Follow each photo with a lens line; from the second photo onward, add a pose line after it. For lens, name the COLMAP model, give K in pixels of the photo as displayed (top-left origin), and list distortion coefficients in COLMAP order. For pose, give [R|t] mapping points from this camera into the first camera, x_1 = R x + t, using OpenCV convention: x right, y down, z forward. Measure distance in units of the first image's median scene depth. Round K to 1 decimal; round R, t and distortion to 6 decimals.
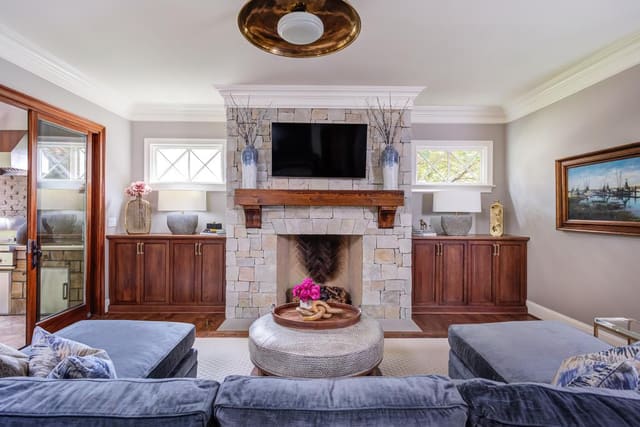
lens RADIAL K [[312.8, 0, 319.2], [0, 312.8, 212.2], [0, 0, 1]] dist [0.001283, 0.000504]
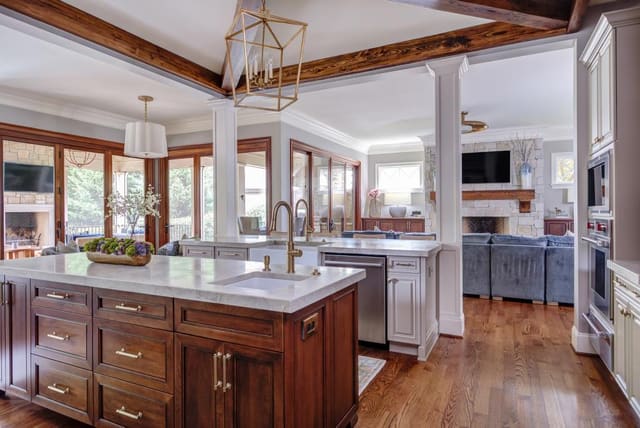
lens RADIAL K [[383.1, 0, 317.2], [0, 383.1, 212.9], [0, 0, 1]] dist [-0.002270, -0.000192]
pose [[0.891009, -0.007052, -0.453931, 0.154919], [0.011812, 0.999901, 0.007650, 0.025531], [0.453832, -0.012178, 0.891004, -1.258009]]
